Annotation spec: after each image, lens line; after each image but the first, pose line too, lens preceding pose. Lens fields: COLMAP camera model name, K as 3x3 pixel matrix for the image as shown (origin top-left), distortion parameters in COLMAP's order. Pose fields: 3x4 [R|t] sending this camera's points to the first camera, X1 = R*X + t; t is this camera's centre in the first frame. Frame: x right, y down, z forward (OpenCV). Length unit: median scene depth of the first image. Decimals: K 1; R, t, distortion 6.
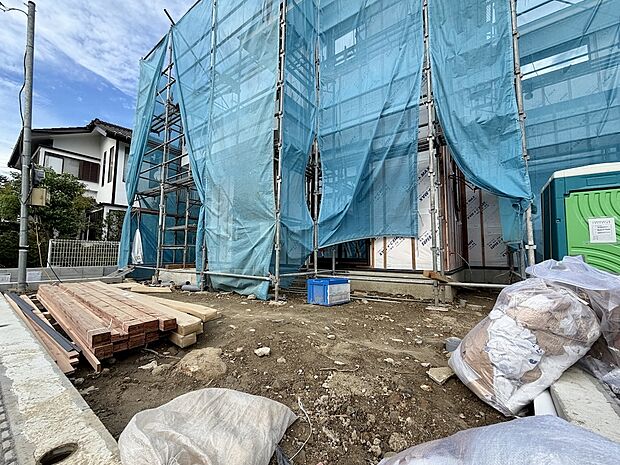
lens RADIAL K [[245.9, 0, 311.1], [0, 245.9, 234.1], [0, 0, 1]] dist [-0.002603, 0.001222]
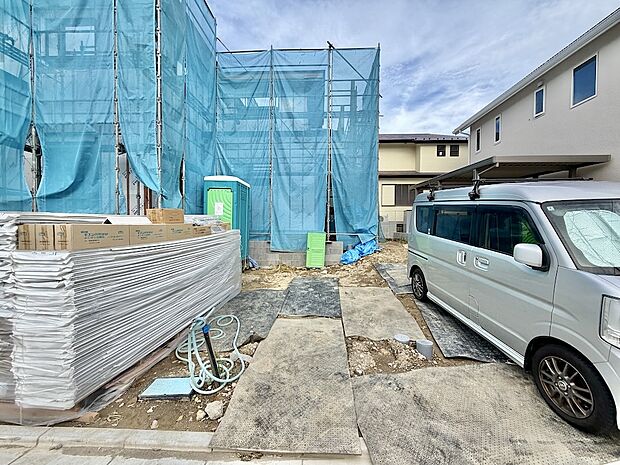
lens RADIAL K [[245.9, 0, 312.8], [0, 245.9, 235.5], [0, 0, 1]] dist [-0.002603, 0.001222]
pose [[0.834372, -0.023802, 0.550688, 0.480978], [-0.044131, 0.992975, 0.109784, -0.037079], [-0.549432, -0.115903, 0.827460, -0.813638]]
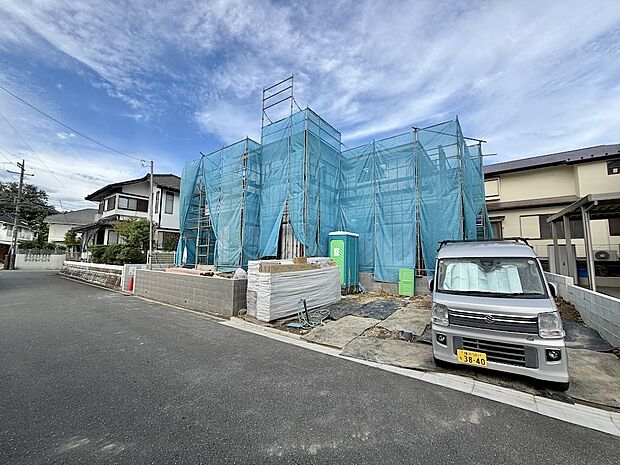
lens RADIAL K [[245.9, 0, 310.1], [0, 245.9, 241.9], [0, 0, 1]] dist [-0.002603, 0.001222]
pose [[0.999772, 0.001433, -0.021310, 0.619511], [-0.000991, 0.999784, 0.020766, -0.152499], [0.021335, -0.020740, 0.999557, -1.621544]]
